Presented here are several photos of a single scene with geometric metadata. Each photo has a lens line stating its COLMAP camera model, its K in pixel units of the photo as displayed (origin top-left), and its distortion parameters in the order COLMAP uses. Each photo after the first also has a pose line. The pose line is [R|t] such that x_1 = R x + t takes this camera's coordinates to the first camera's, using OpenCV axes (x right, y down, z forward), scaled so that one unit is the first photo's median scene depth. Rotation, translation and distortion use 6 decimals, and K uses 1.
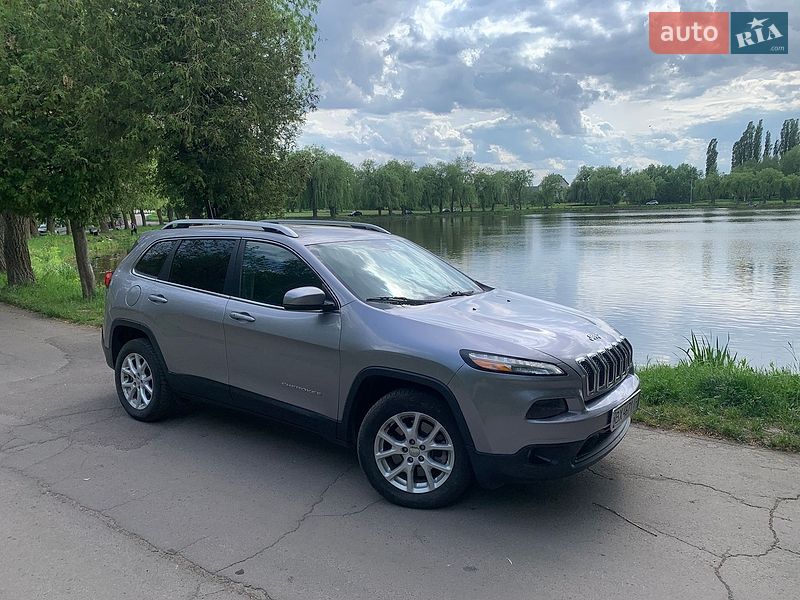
lens RADIAL K [[622.0, 0, 399.8], [0, 622.0, 306.7], [0, 0, 1]] dist [0.039491, -0.049501]
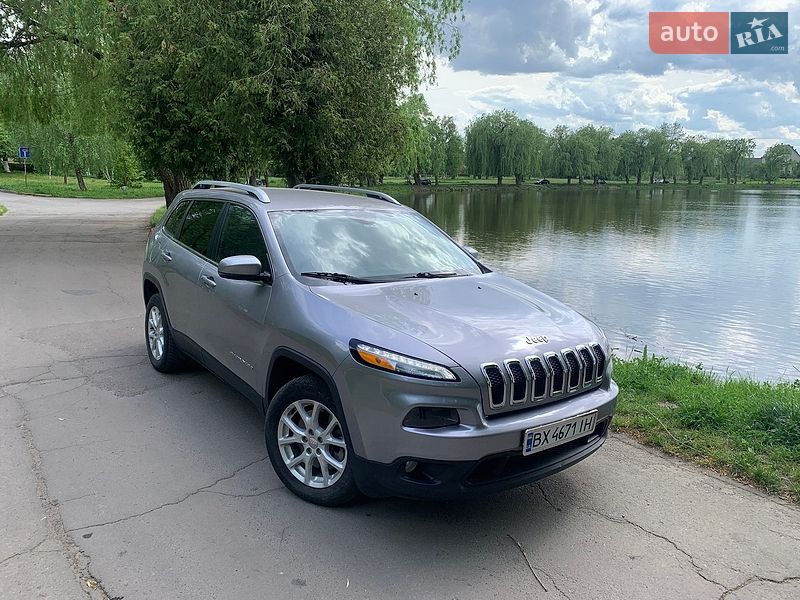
lens RADIAL K [[622.0, 0, 401.5], [0, 622.0, 296.3], [0, 0, 1]] dist [0.039491, -0.049501]
pose [[0.954623, 0.089426, -0.284075, 0.130020], [-0.079087, 0.995727, 0.047681, -0.012316], [0.287125, -0.023051, 0.957616, 0.052962]]
